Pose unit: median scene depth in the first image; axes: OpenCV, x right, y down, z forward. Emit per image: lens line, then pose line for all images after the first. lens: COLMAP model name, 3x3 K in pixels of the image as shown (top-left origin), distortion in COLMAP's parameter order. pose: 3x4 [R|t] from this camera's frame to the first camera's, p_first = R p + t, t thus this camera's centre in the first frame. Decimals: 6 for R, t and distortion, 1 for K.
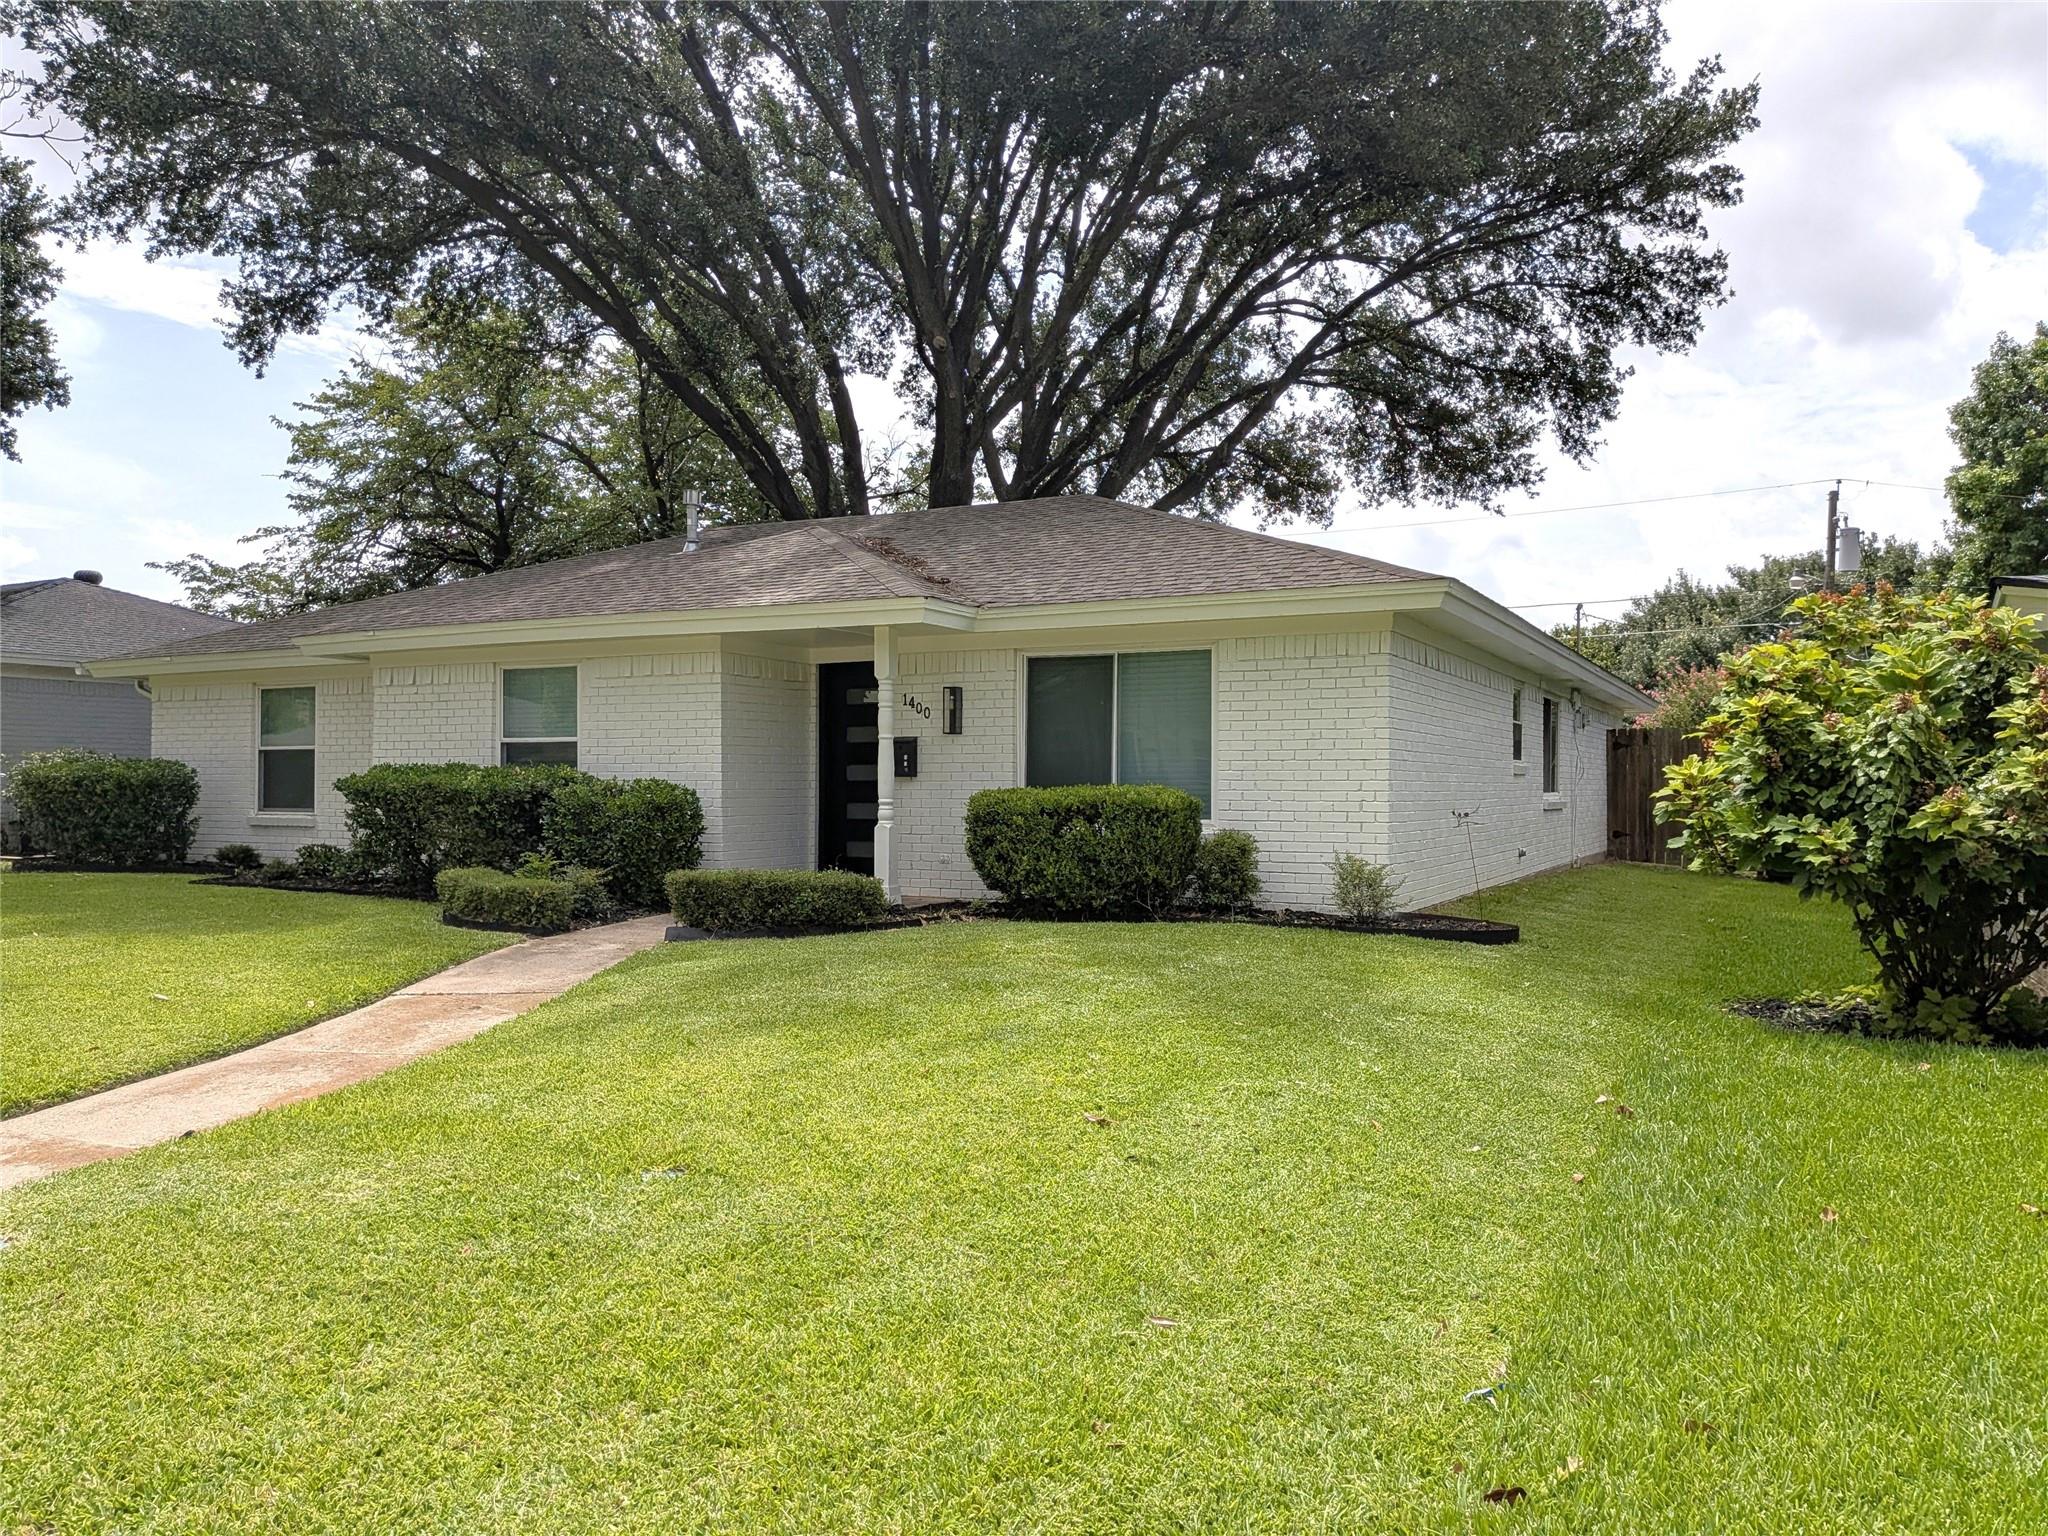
lens RADIAL K [[1418.8, 0, 1024.0], [0, 1418.8, 768.0], [0, 0, 1]] dist [-0.001282, 0.000211]
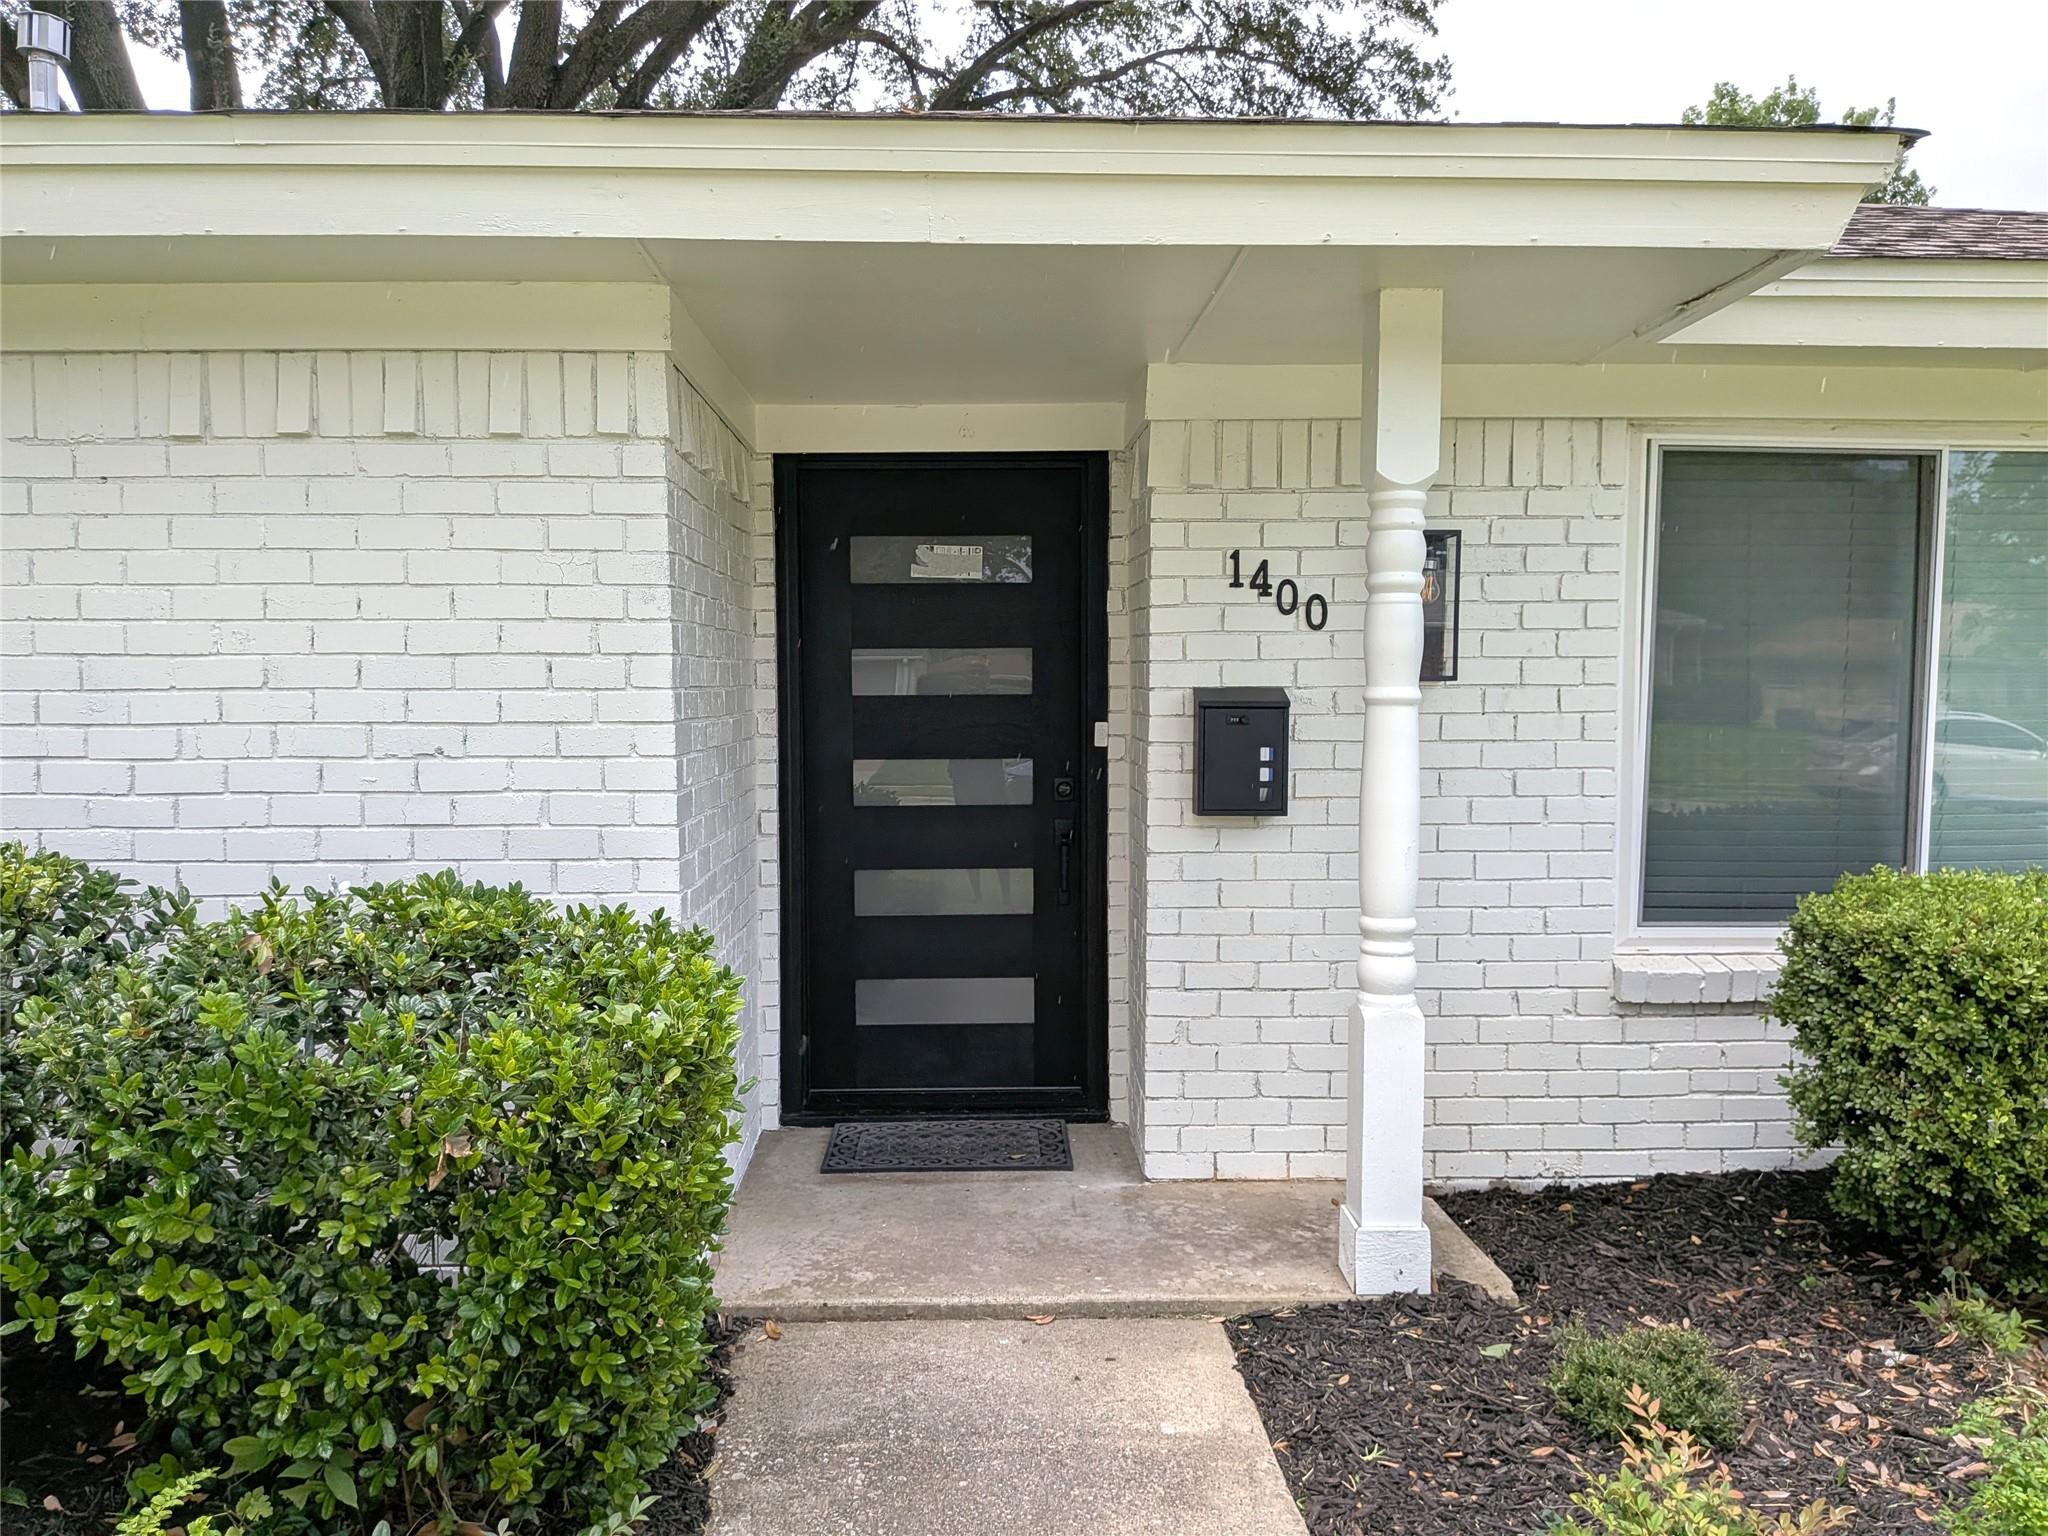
lens RADIAL K [[1418.8, 0, 1024.0], [0, 1418.8, 768.0], [0, 0, 1]] dist [-0.001282, 0.000211]
pose [[0.862284, -0.037844, 0.505009, -0.281178], [0.000897, 0.997317, 0.073204, -0.026851], [-0.506424, -0.062670, 0.860004, 0.735817]]
